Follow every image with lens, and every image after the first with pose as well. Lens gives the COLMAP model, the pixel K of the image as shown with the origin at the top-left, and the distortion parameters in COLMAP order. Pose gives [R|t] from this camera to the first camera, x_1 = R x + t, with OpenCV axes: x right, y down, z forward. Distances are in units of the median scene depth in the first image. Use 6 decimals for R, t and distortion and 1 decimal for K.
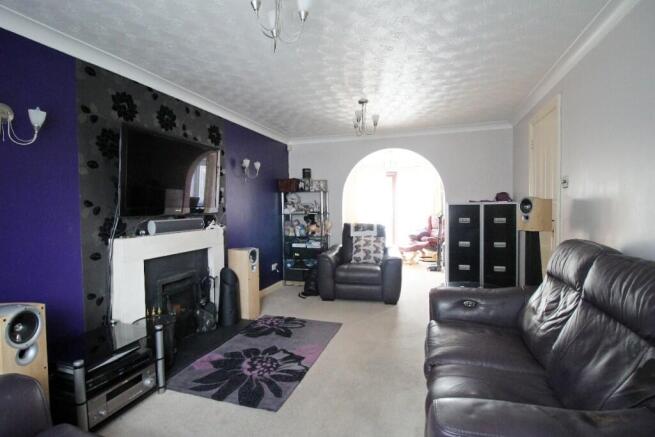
lens RADIAL K [[306.4, 0, 327.5], [0, 306.4, 218.5], [0, 0, 1]] dist [-0.000914, -0.000400]
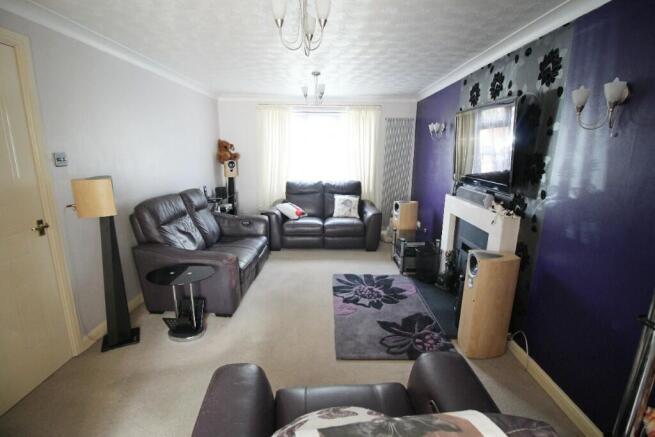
lens RADIAL K [[306.4, 0, 327.5], [0, 306.4, 218.5], [0, 0, 1]] dist [-0.000914, -0.000400]
pose [[-0.950761, 0.072089, -0.301425, 0.314060], [-0.010114, 0.964837, 0.262653, -0.180398], [0.309760, 0.252769, -0.916601, 1.916569]]
